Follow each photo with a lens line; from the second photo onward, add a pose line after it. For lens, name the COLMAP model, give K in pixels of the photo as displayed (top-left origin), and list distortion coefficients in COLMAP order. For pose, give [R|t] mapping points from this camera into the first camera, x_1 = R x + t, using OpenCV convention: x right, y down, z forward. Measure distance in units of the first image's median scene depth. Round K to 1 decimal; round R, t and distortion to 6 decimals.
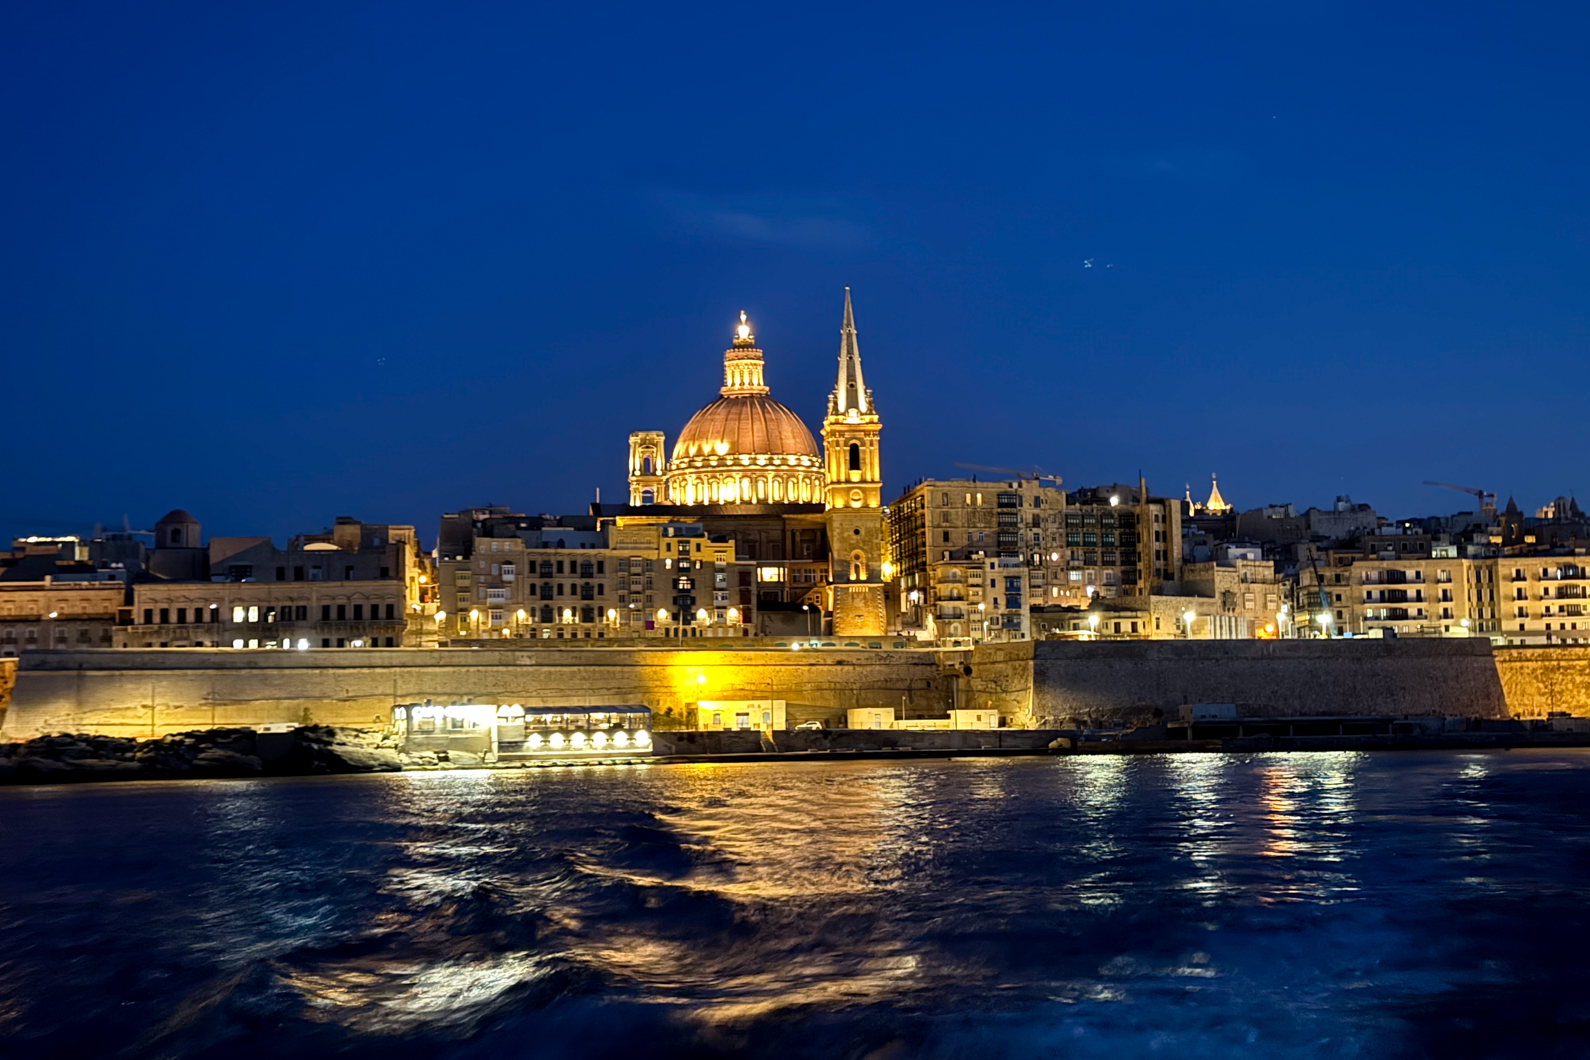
lens RADIAL K [[2544.6, 0, 798.6], [0, 2544.6, 495.3], [0, 0, 1]] dist [0.093916, 0.118138]
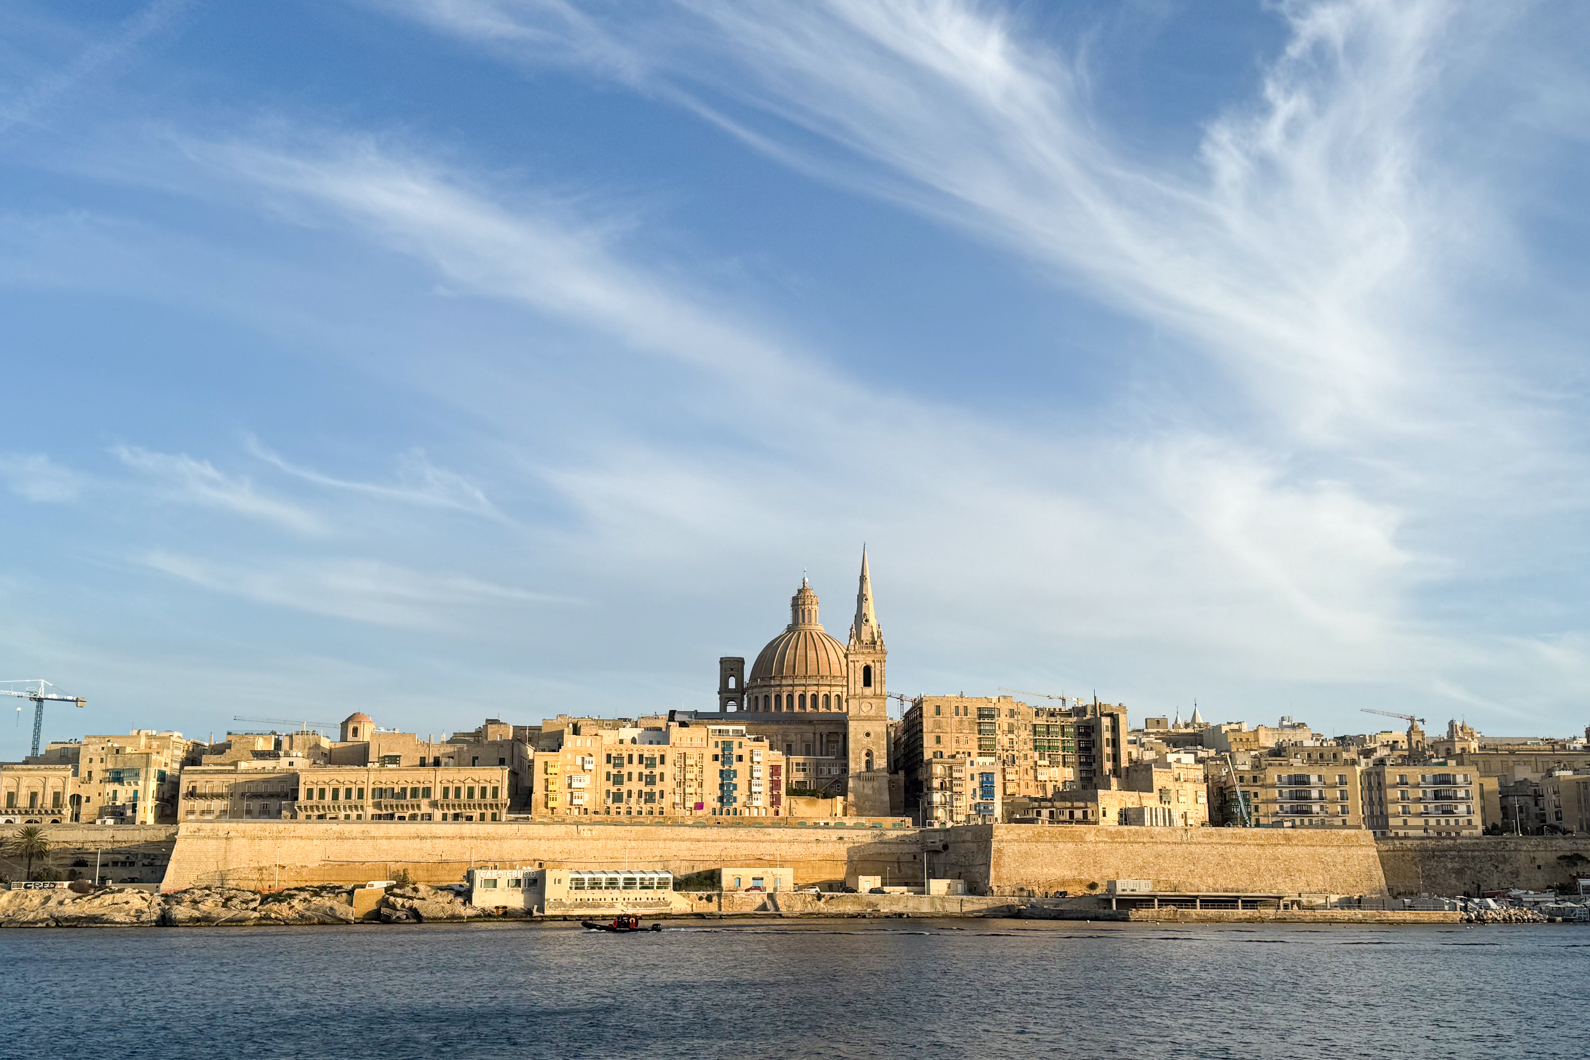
lens RADIAL K [[1753.3, 0, 795.0], [0, 1753.3, 530.0], [0, 0, 1]] dist [0.201600, -0.499154]
pose [[0.996182, 0.003895, -0.087211, 0.065694], [-0.012899, 0.994605, -0.102928, 0.003359], [0.086340, 0.103660, 0.990858, 0.104241]]
